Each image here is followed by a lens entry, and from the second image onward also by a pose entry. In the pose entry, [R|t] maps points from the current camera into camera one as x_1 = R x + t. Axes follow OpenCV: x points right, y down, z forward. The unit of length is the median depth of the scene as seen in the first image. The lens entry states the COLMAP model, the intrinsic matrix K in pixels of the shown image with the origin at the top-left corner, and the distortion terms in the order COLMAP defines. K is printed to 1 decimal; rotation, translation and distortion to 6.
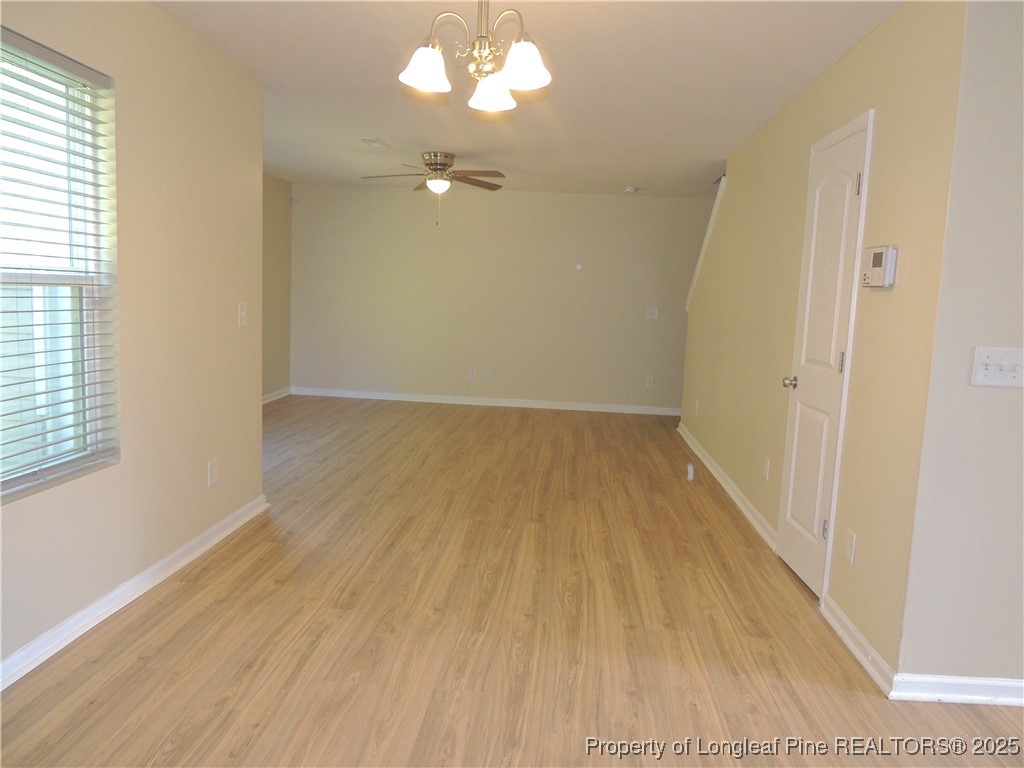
lens RADIAL K [[738.5, 0, 517.7], [0, 738.5, 382.9], [0, 0, 1]] dist [-0.018545, -0.011007]
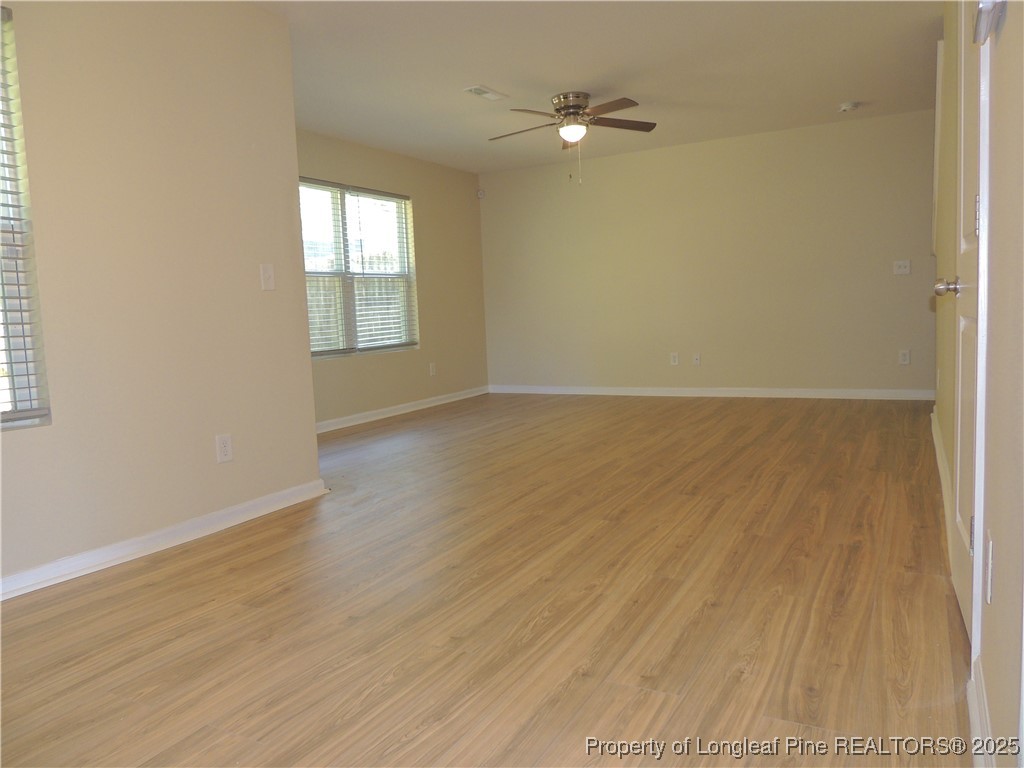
lens RADIAL K [[738.5, 0, 509.2], [0, 738.5, 383.3], [0, 0, 1]] dist [-0.018545, -0.011007]
pose [[0.904530, -0.042945, -0.424241, 0.292027], [0.031941, 0.998944, -0.033018, 0.083103], [0.425211, 0.016315, 0.904947, 0.322872]]
